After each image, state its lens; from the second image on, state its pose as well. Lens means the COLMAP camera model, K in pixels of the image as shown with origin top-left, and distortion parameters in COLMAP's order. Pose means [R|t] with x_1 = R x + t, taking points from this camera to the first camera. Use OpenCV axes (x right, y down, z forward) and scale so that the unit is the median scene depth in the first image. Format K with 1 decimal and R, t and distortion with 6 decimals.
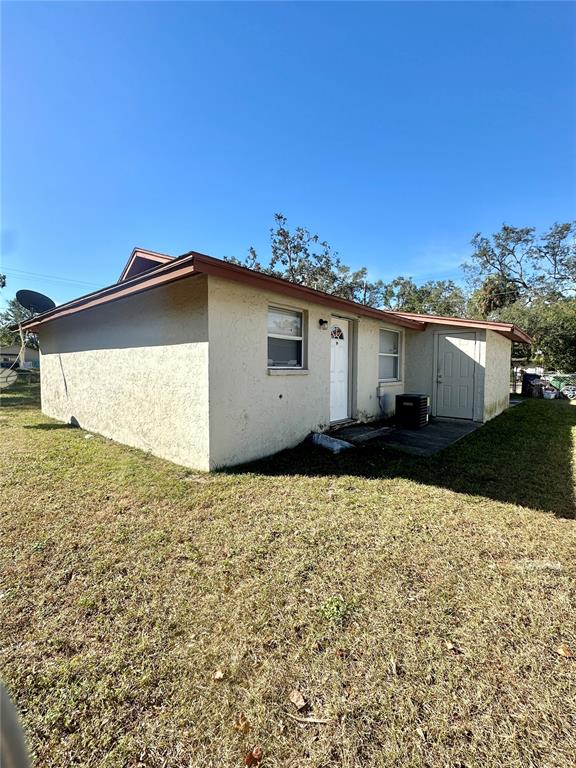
lens RADIAL K [[329.1, 0, 287.3], [0, 329.1, 383.0], [0, 0, 1]] dist [0.001434, 0.000320]
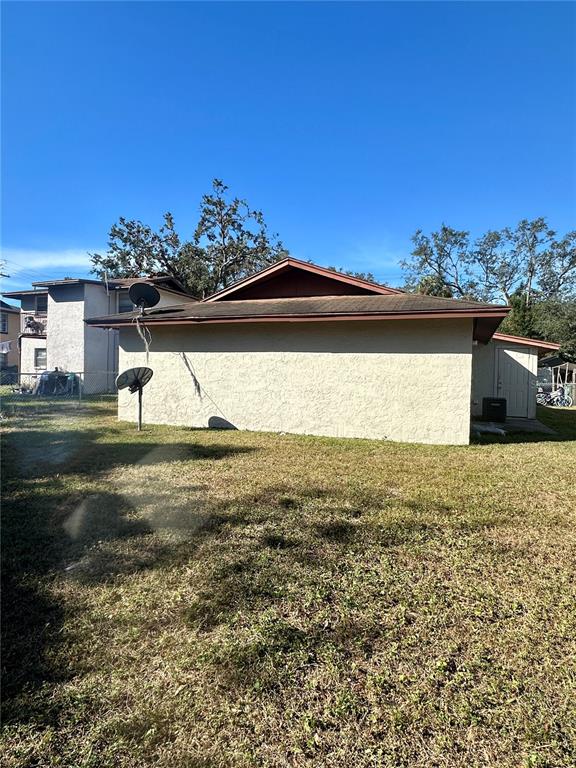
lens RADIAL K [[449.5, 0, 288.3], [0, 449.5, 385.1], [0, 0, 1]] dist [0.000959, -0.000077]
pose [[0.945529, 0.010191, 0.325377, -0.173867], [-0.004364, 0.999817, -0.018634, 0.004958], [-0.325507, 0.016199, 0.945401, -0.066381]]
